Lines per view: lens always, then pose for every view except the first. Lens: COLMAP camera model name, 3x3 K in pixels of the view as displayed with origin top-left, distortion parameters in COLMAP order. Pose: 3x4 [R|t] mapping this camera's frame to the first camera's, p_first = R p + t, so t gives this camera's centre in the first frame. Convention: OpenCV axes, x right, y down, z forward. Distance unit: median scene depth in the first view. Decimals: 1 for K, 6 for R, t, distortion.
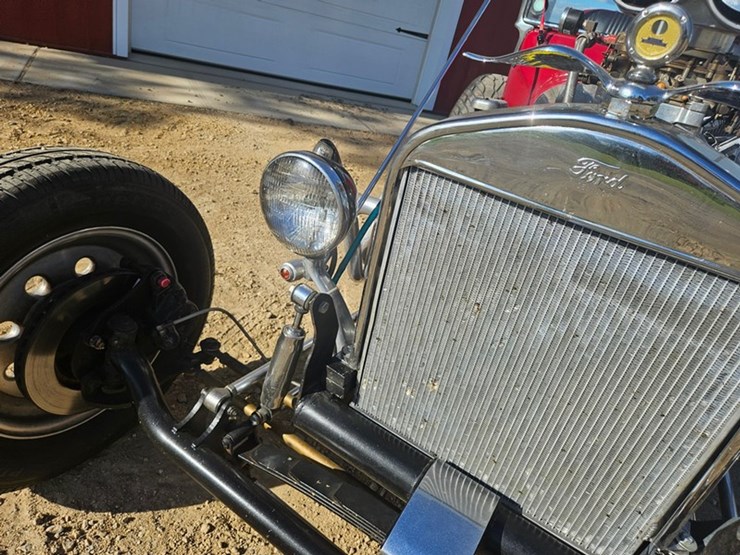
lens RADIAL K [[500.8, 0, 364.5], [0, 500.8, 274.7], [0, 0, 1]] dist [0.062969, -0.050718]
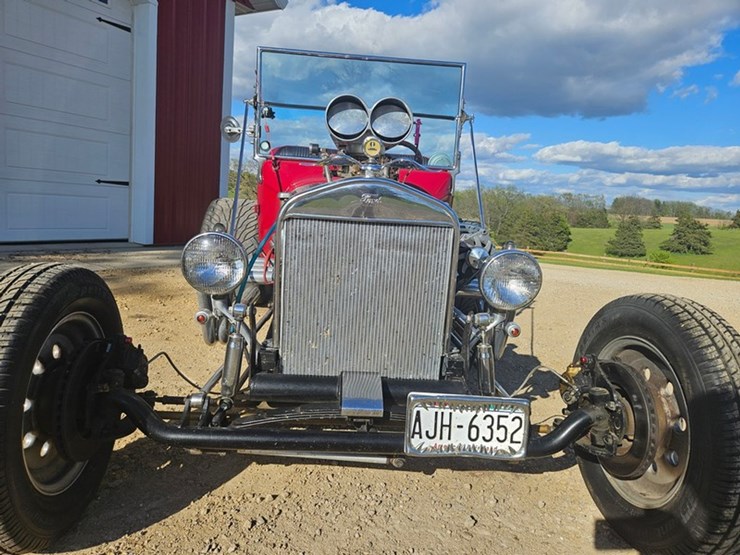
lens RADIAL K [[500.8, 0, 371.4], [0, 500.8, 267.7], [0, 0, 1]] dist [0.062969, -0.050718]
pose [[0.801217, -0.235011, 0.550292, -0.673914], [0.367409, 0.919089, -0.142430, 0.320317], [-0.472295, 0.316300, 0.822735, -0.638403]]
